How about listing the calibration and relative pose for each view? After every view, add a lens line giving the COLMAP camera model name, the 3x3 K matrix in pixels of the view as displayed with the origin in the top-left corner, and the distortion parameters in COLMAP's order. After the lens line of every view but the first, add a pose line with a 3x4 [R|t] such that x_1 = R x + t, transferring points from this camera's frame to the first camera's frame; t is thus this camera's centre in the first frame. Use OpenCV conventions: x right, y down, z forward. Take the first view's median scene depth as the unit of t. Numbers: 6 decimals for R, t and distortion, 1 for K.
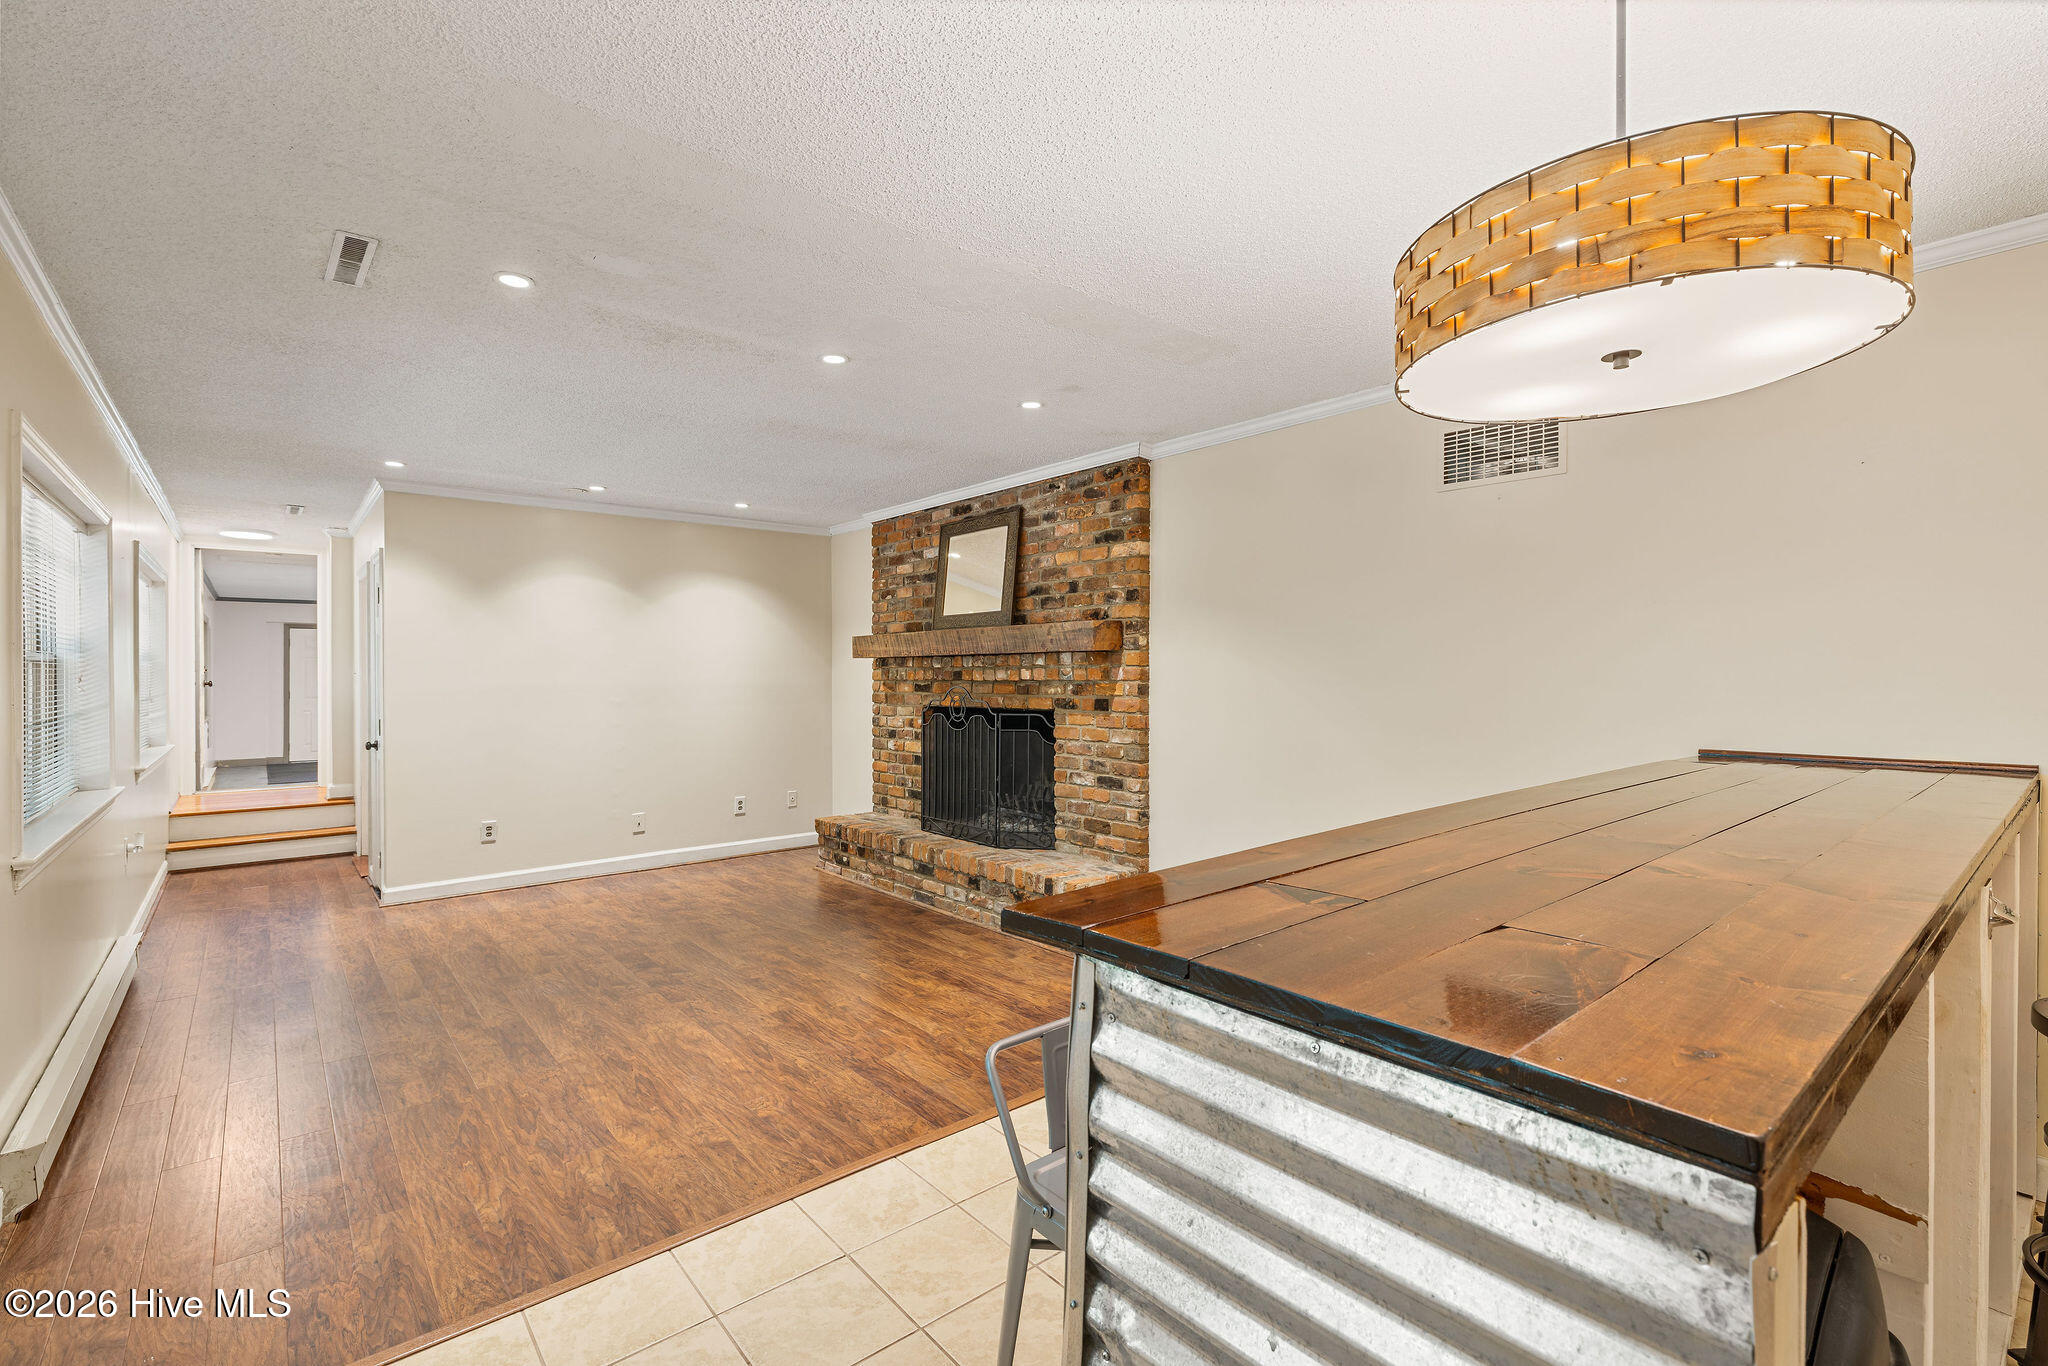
lens RADIAL K [[902.6, 0, 1028.9], [0, 902.6, 670.8], [0, 0, 1]] dist [0.003266, 0.000394]
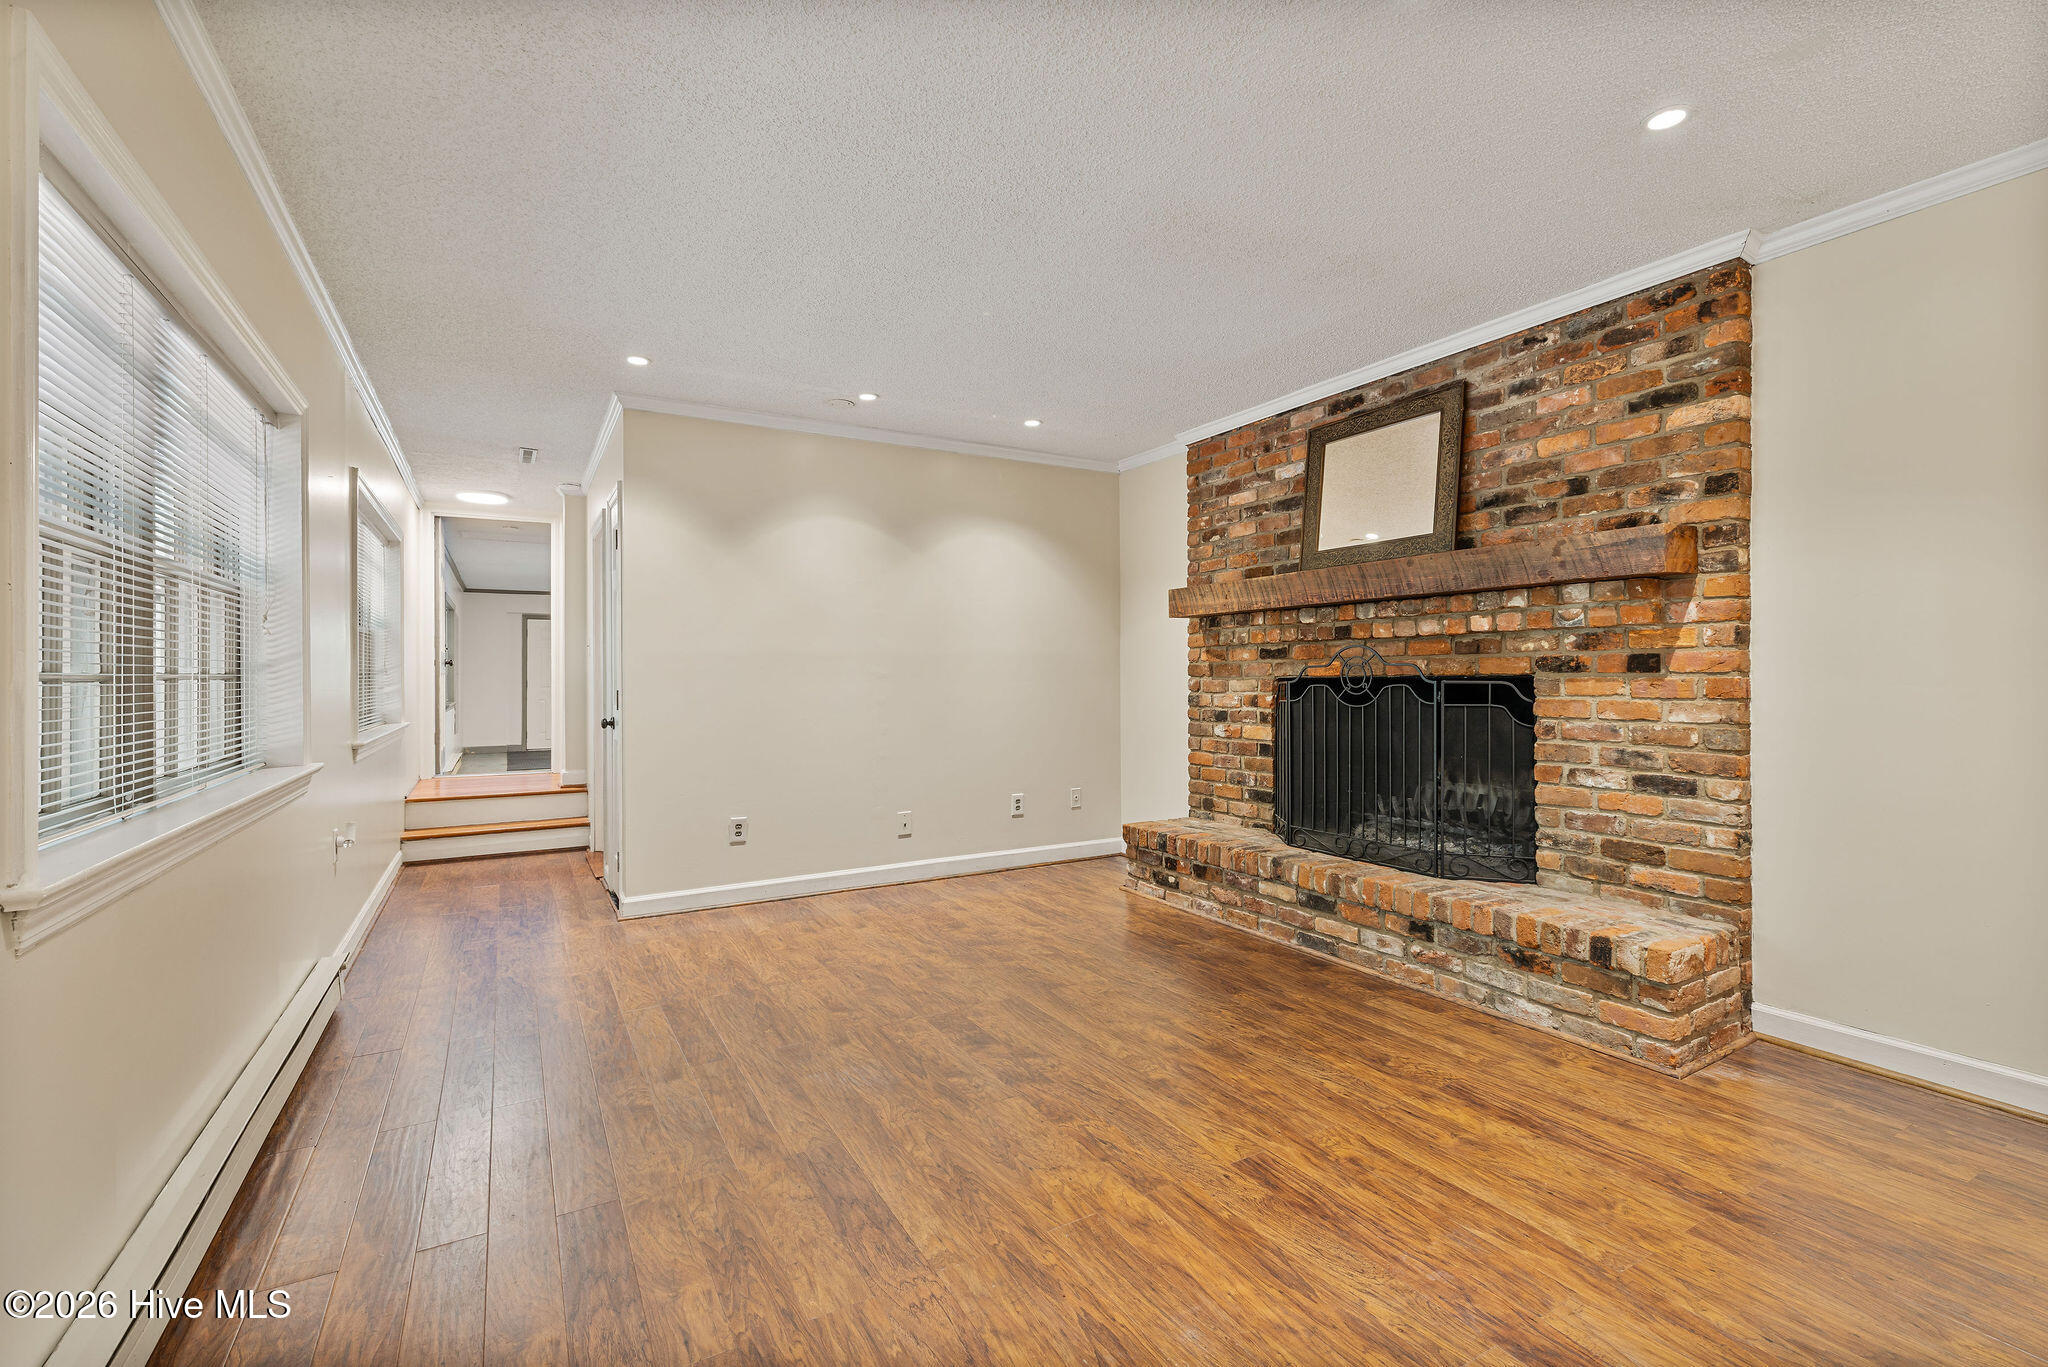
lens RADIAL K [[874.3, 0, 1028.6], [0, 874.3, 670.4], [0, 0, 1]] dist [-0.000071, 0.000177]
pose [[0.986019, -0.001824, -0.166623, -0.228744], [0.000894, 0.999984, -0.005655, 0.042631], [0.166631, 0.005427, 0.986004, 0.293158]]
